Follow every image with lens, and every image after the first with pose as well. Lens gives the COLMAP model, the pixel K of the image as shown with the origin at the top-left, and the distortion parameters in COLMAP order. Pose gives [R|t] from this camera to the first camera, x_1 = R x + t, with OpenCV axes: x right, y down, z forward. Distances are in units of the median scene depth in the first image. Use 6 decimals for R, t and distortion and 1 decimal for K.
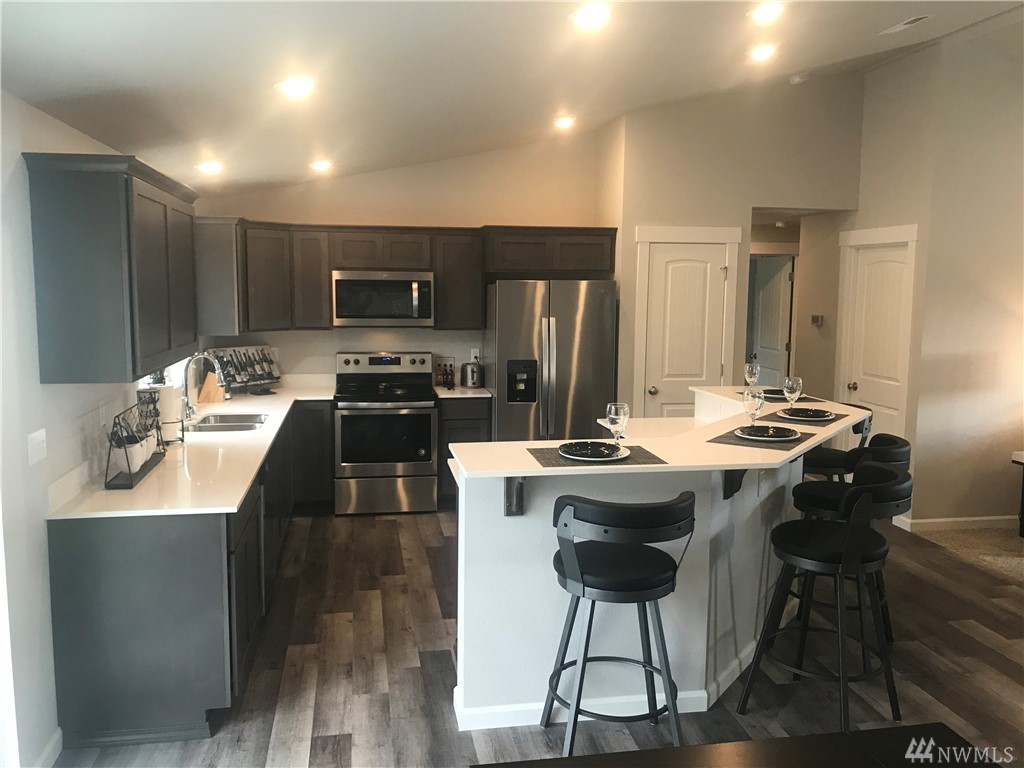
lens RADIAL K [[841.5, 0, 505.0], [0, 841.5, 377.8], [0, 0, 1]] dist [0.042334, -0.051607]
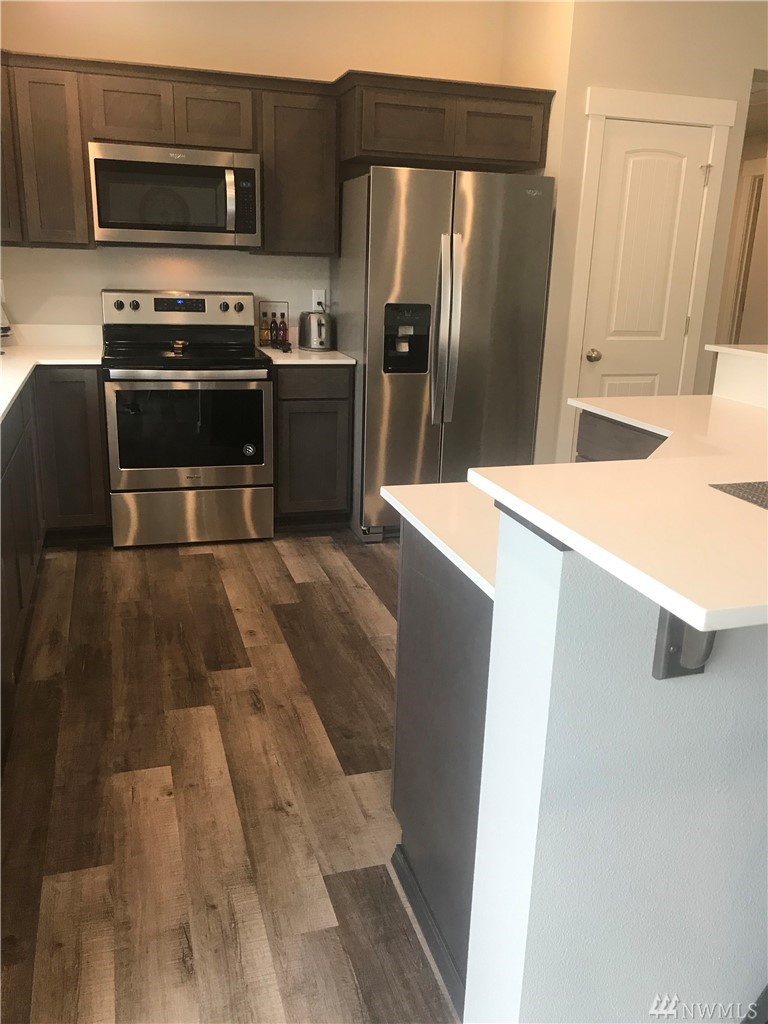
lens RADIAL K [[841.5, 0, 384.4], [0, 841.5, 507.7], [0, 0, 1]] dist [0.042334, -0.051607]
pose [[0.991284, -0.014121, 0.130986, -0.081554], [-0.009497, 0.983994, 0.177949, 0.016862], [-0.131402, -0.177642, 0.975283, 0.353579]]
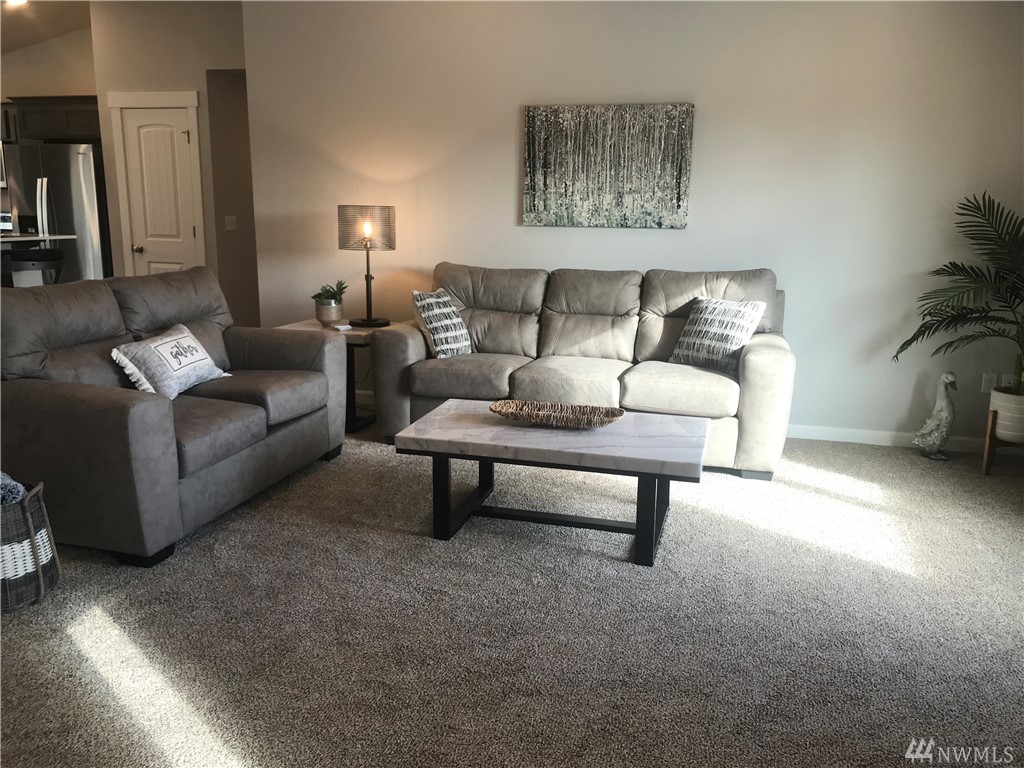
lens RADIAL K [[841.5, 0, 509.4], [0, 841.5, 380.1], [0, 0, 1]] dist [0.042334, -0.051607]
pose [[0.898403, 0.097740, -0.428159, 1.129929], [-0.055690, 0.992404, 0.109692, 0.037985], [0.435628, -0.074704, 0.897022, 0.224280]]
